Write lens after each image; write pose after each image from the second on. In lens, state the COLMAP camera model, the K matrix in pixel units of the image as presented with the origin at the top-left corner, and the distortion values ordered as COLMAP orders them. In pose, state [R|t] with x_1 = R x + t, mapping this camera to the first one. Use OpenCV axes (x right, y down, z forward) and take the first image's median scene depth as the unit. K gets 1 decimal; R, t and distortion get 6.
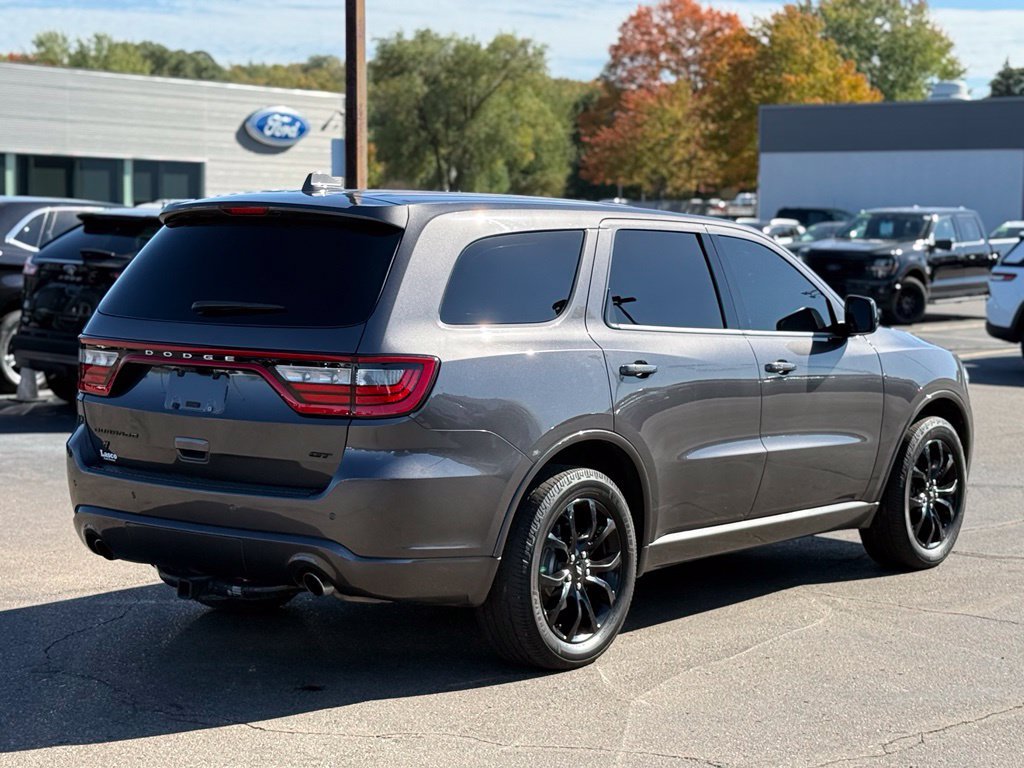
lens RADIAL K [[2230.5, 0, 478.2], [0, 2230.5, 384.9], [0, 0, 1]] dist [0.088153, 0.286888]
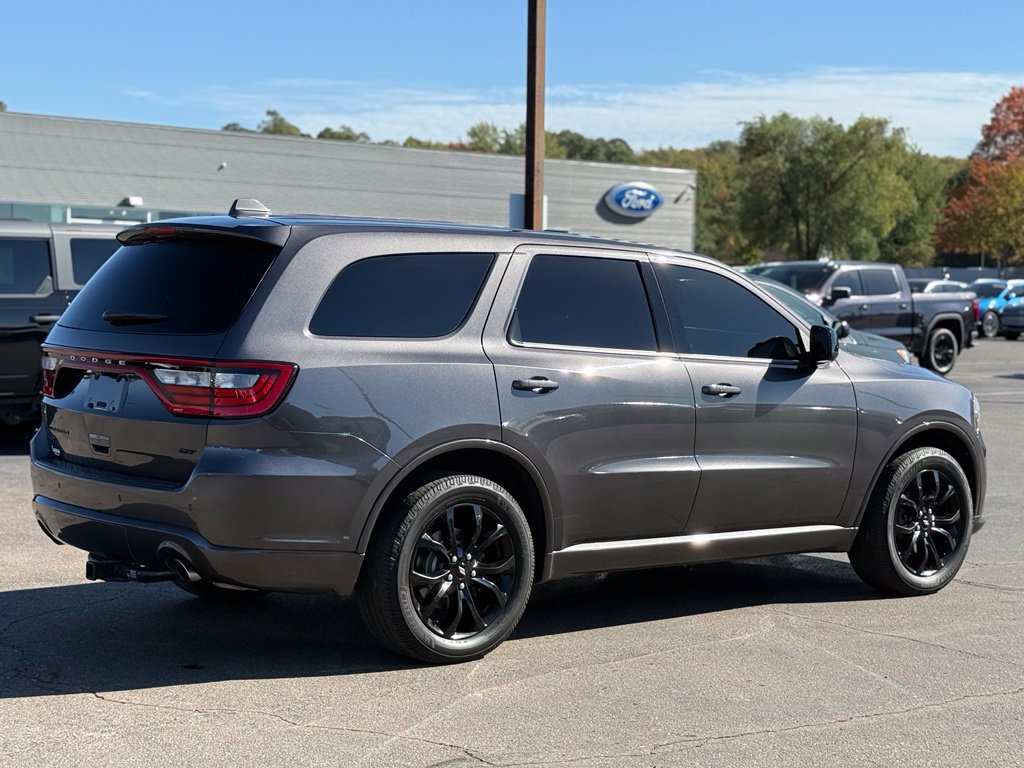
lens RADIAL K [[1963.6, 0, 512.0], [0, 1963.6, 384.0], [0, 0, 1]] dist [0.128912, -0.072220]
pose [[0.967426, 0.018427, -0.252481, 0.104811], [-0.026507, 0.999238, -0.028639, 0.006999], [0.251761, 0.034399, 0.967178, 0.033540]]
